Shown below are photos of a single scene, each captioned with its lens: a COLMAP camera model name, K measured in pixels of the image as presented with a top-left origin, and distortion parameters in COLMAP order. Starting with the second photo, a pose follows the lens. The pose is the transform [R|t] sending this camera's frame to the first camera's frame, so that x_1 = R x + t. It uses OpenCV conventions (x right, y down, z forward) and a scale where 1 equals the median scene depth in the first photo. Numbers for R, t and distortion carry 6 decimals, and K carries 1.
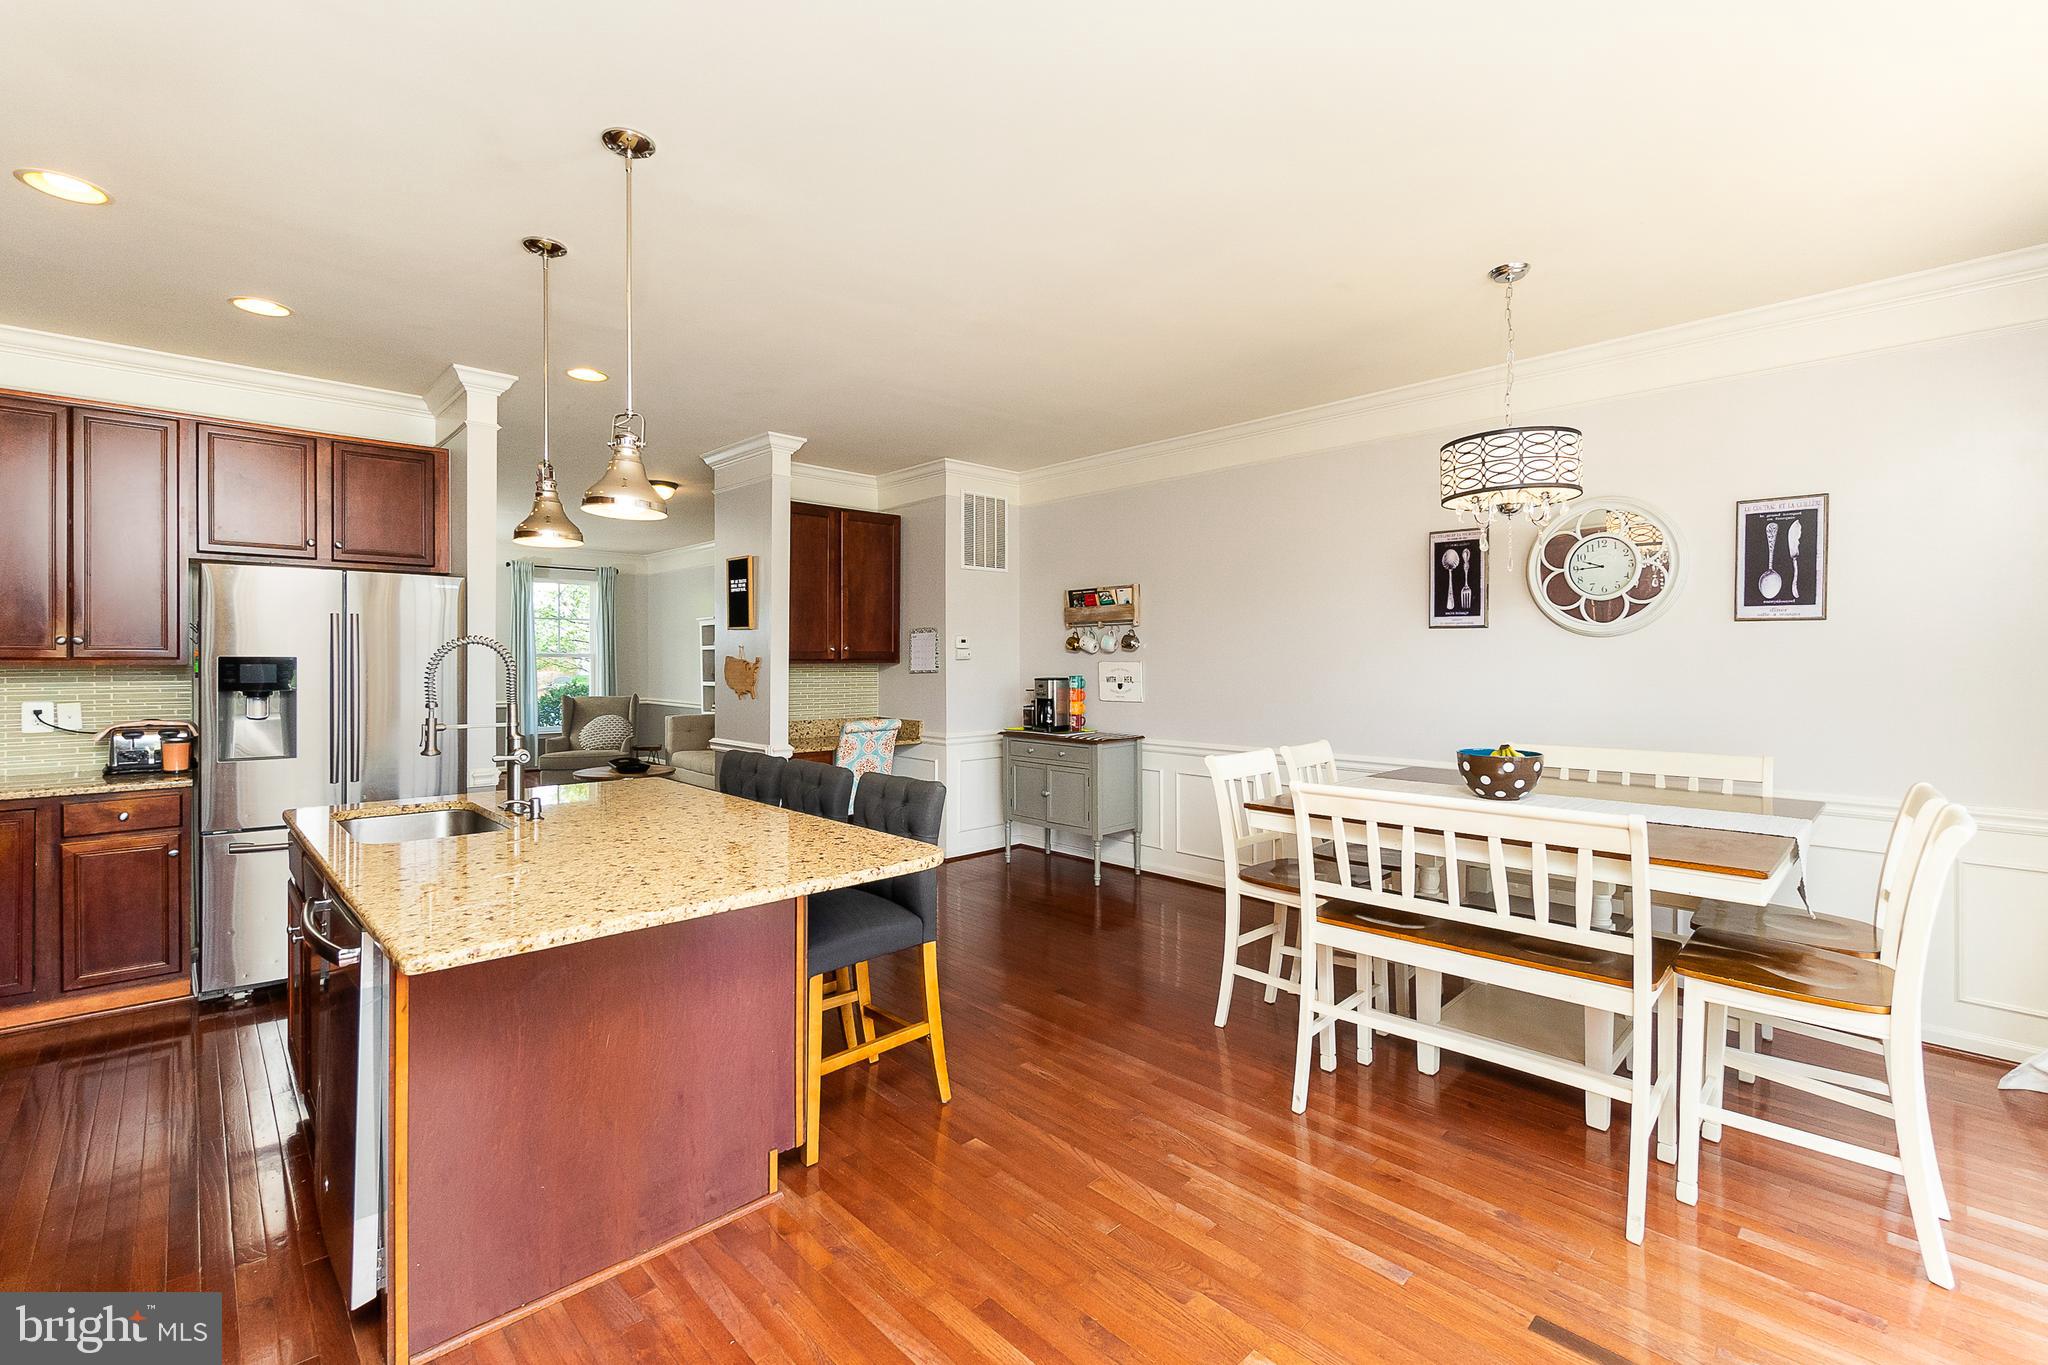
lens RADIAL K [[878.5, 0, 1019.3], [0, 878.5, 670.7], [0, 0, 1]] dist [0.000256, 0.000054]
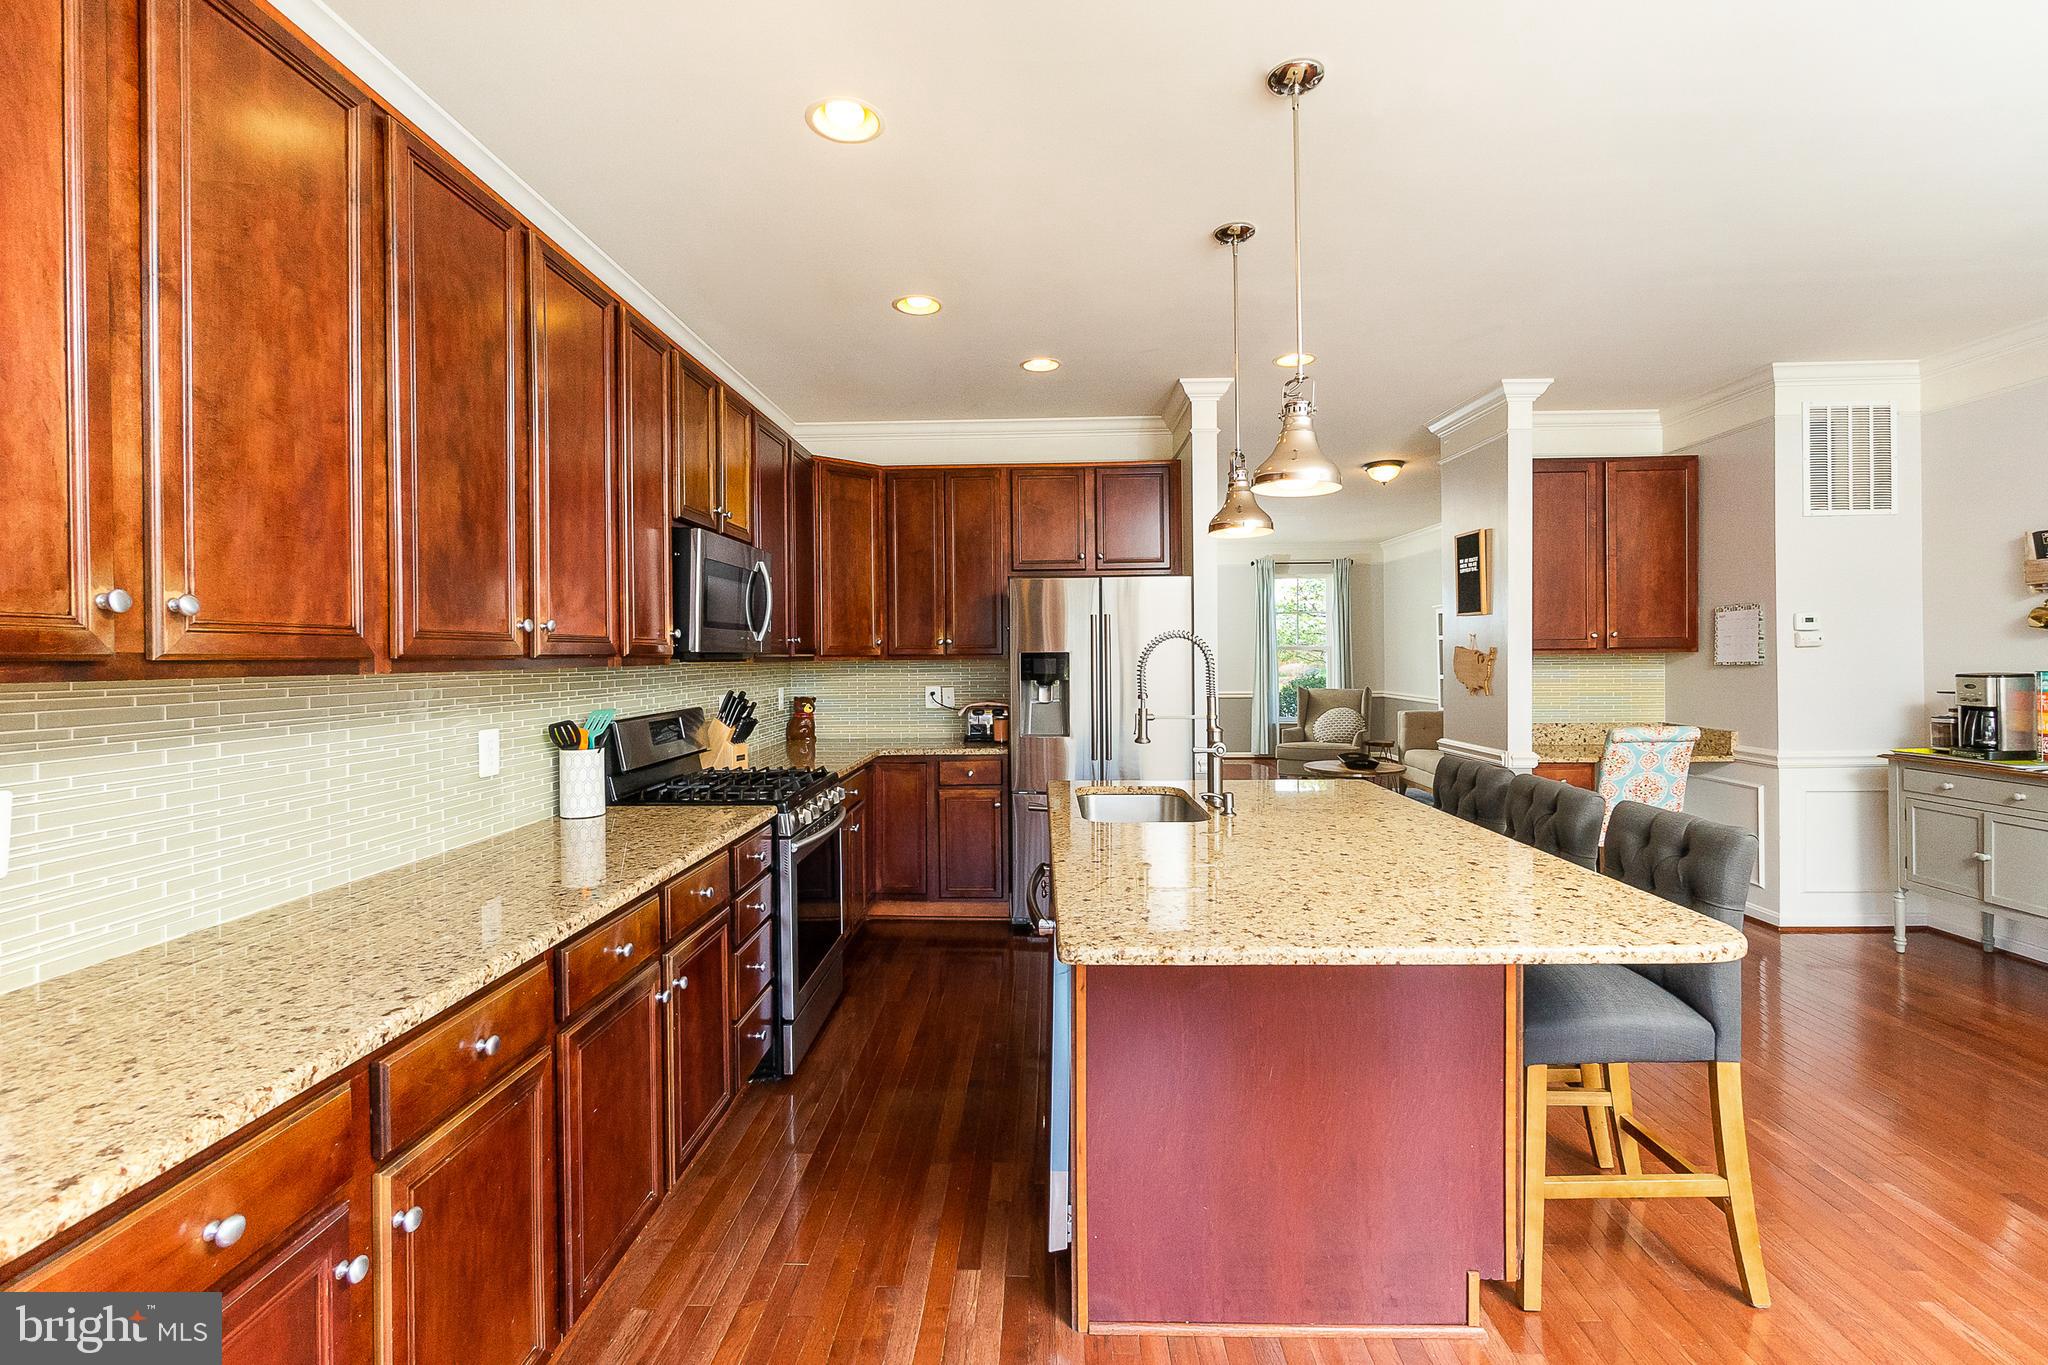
lens RADIAL K [[905.1, 0, 1023.1], [0, 905.1, 657.7], [0, 0, 1]] dist [-0.014836, 0.005583]
pose [[0.702456, -0.005933, -0.711702, 0.007843], [0.002044, 0.999978, -0.006319, -0.000572], [0.711724, 0.002984, 0.702453, 0.092069]]
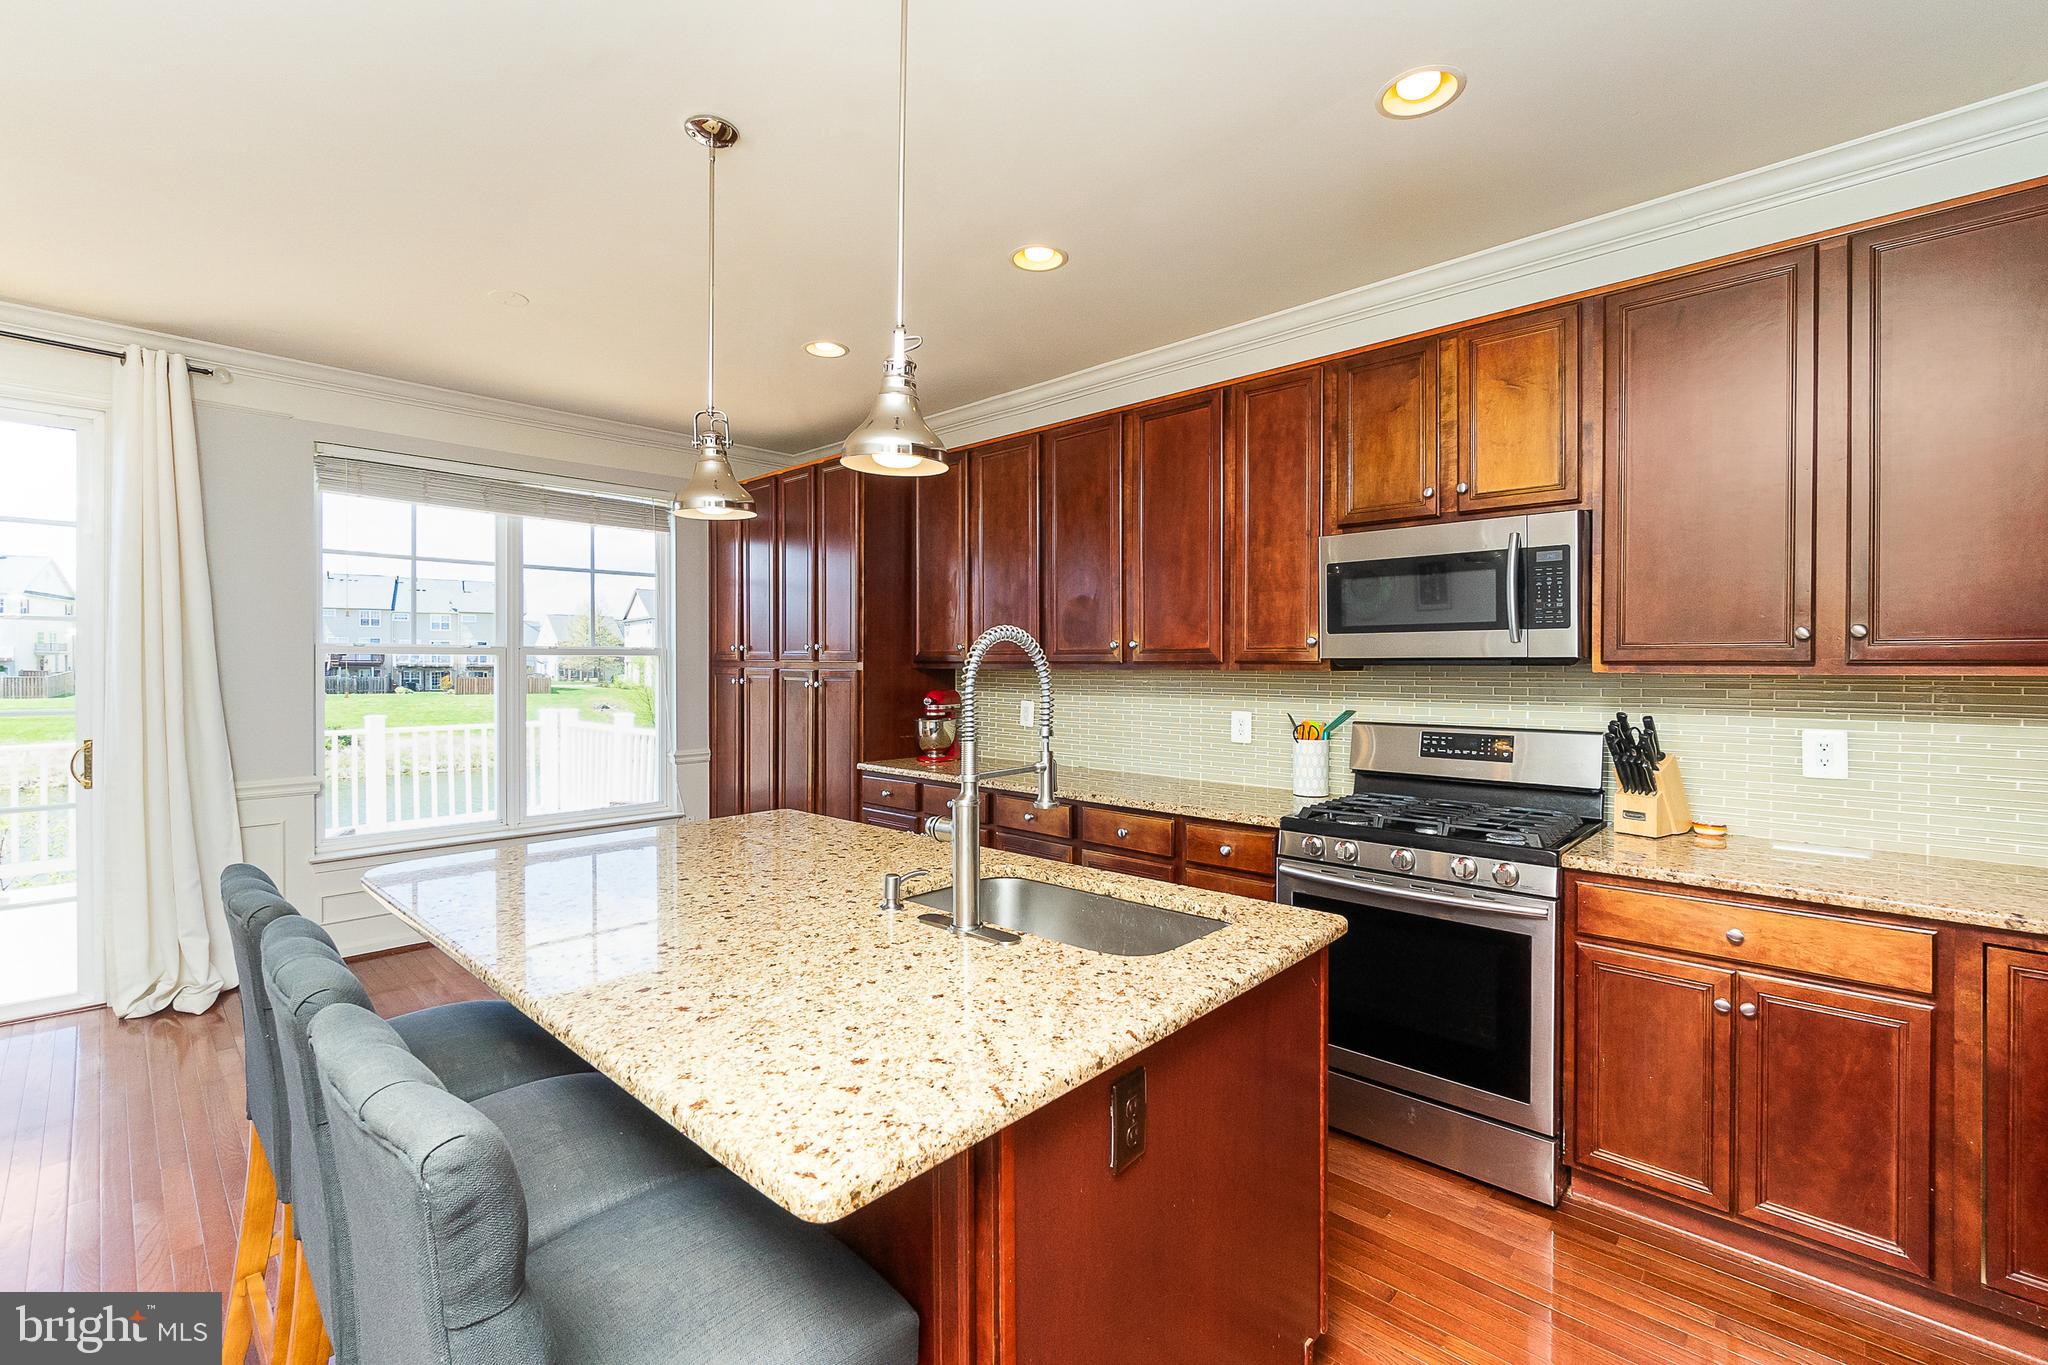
lens RADIAL K [[878.5, 0, 1019.3], [0, 878.5, 670.7], [0, 0, 1]] dist [0.000256, 0.000054]
pose [[-0.998839, -0.002840, -0.048087, -0.464424], [-0.003558, 0.999883, 0.014845, -0.010476], [0.048039, 0.014999, -0.998733, 1.238812]]
